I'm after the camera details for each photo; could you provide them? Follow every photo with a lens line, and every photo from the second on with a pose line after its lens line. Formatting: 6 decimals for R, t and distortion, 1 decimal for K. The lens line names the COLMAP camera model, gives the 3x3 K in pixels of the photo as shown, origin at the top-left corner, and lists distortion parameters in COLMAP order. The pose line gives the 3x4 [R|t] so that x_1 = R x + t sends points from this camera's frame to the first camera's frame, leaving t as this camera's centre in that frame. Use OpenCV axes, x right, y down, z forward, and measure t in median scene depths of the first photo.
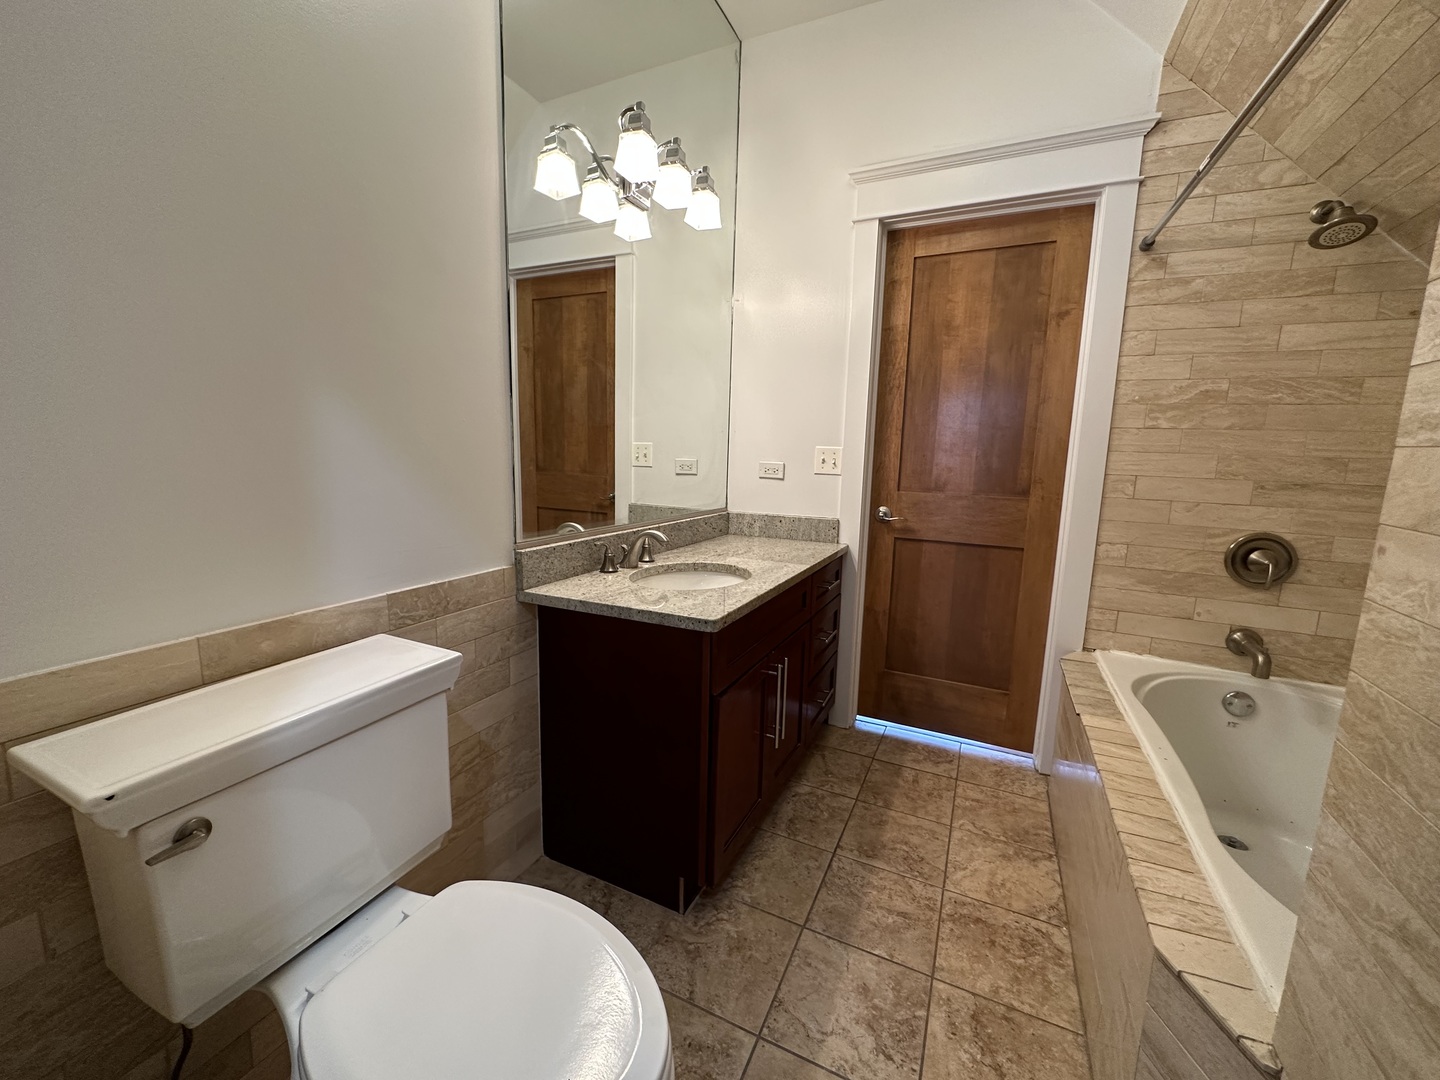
lens RADIAL K [[573.3, 0, 719.1], [0, 573.3, 536.8], [0, 0, 1]] dist [-0.001574, 0.000020]
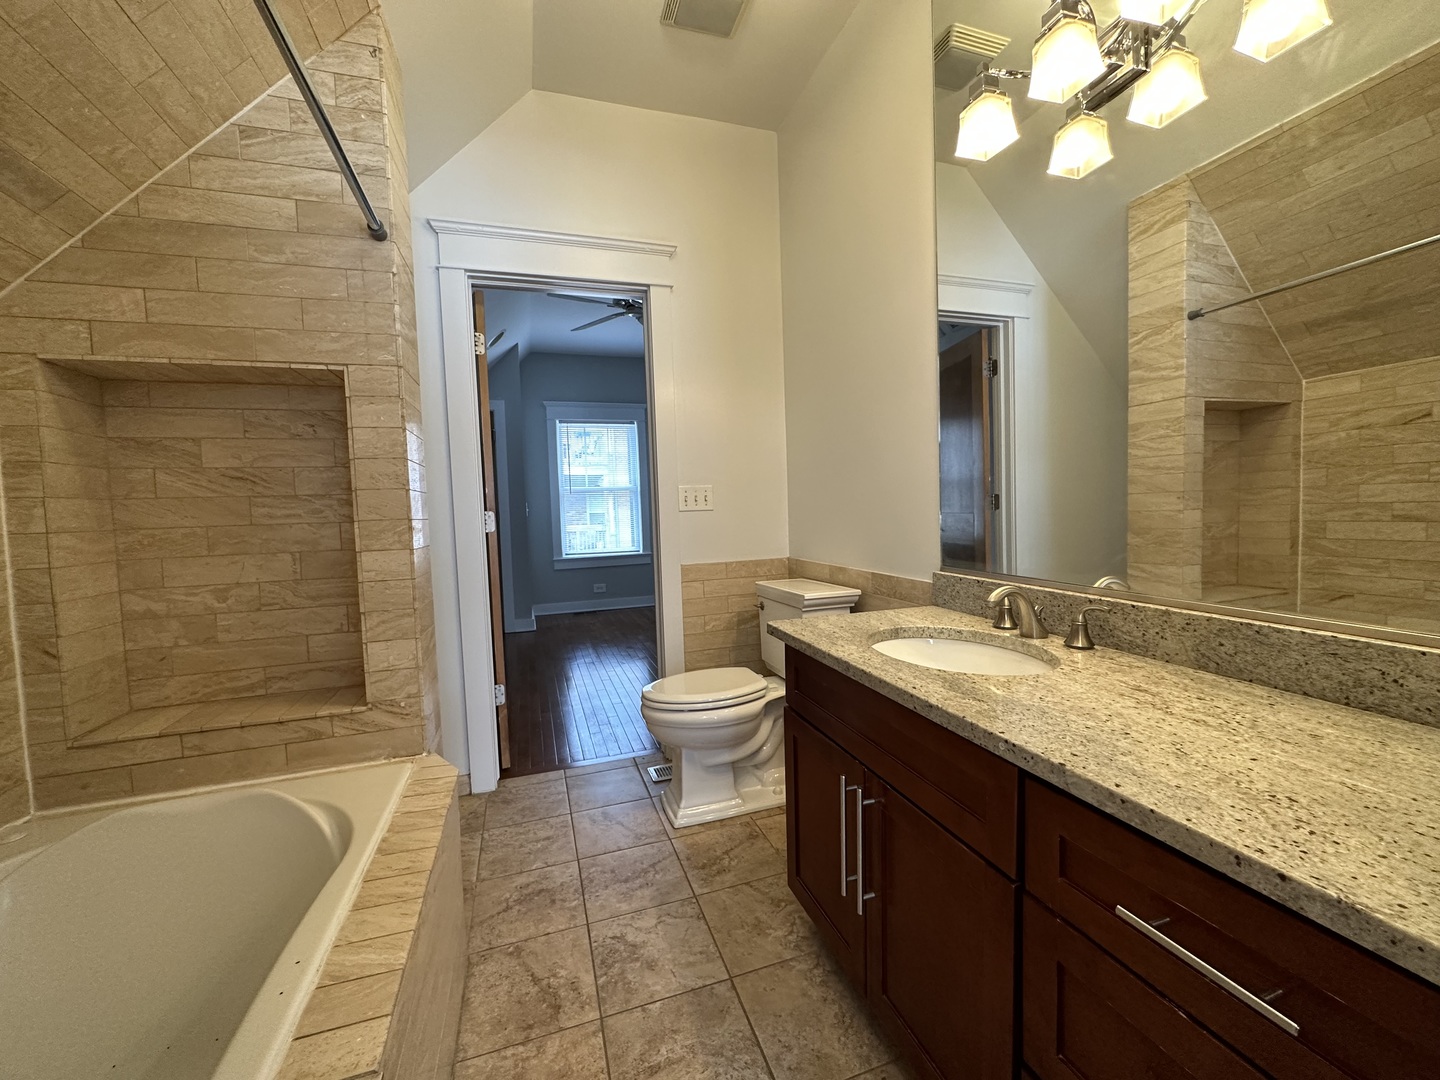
lens RADIAL K [[573.3, 0, 719.1], [0, 573.3, 536.8], [0, 0, 1]] dist [-0.001574, 0.000020]
pose [[-0.720022, 0.035997, -0.693017, 0.888322], [-0.091120, 0.985103, 0.145840, -0.199918], [0.687943, 0.168155, -0.706016, 1.716423]]
